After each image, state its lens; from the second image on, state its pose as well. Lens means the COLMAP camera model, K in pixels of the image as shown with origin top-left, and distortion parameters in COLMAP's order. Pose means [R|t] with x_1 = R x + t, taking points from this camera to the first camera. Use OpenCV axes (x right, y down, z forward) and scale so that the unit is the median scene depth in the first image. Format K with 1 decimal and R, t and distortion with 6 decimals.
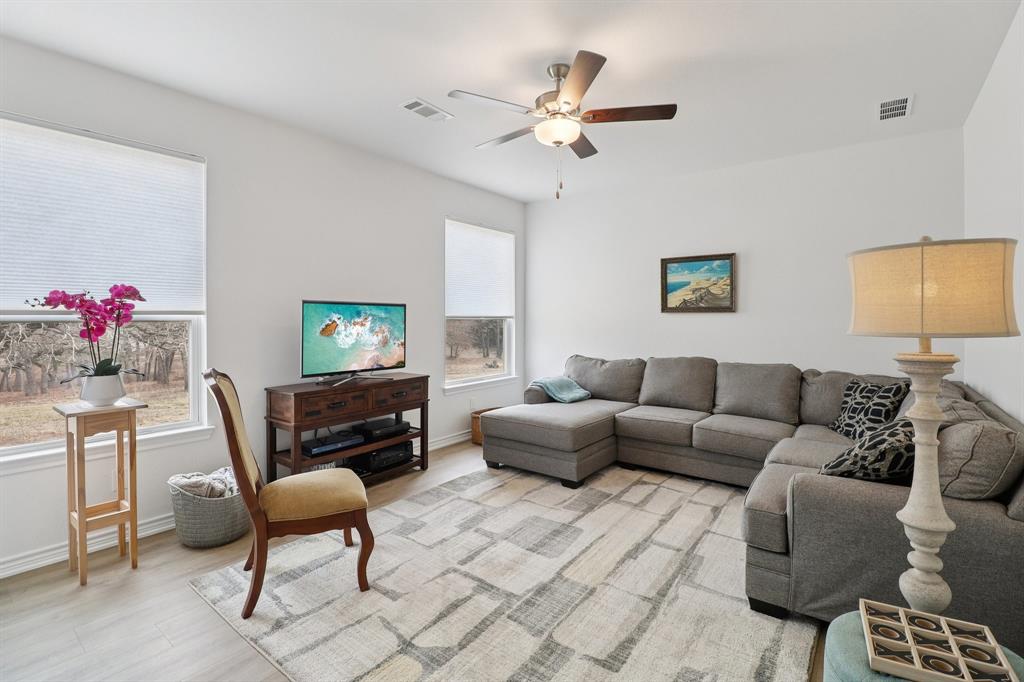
lens RADIAL K [[474.1, 0, 505.1], [0, 474.1, 313.2], [0, 0, 1]] dist [-0.018670, -0.000617]
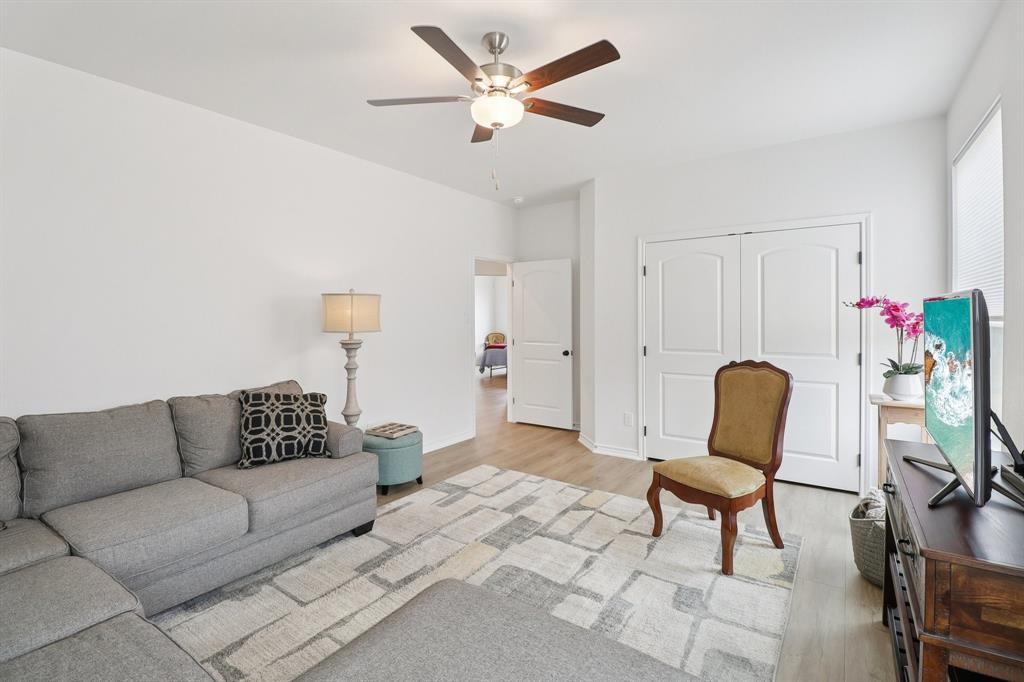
lens RADIAL K [[474.1, 0, 505.1], [0, 474.1, 313.2], [0, 0, 1]] dist [-0.018670, -0.000617]
pose [[-0.999156, 0.003527, -0.040936, 0.162626], [0.004345, 0.999792, -0.019905, 0.002067], [0.040857, -0.020066, -0.998963, 2.258524]]
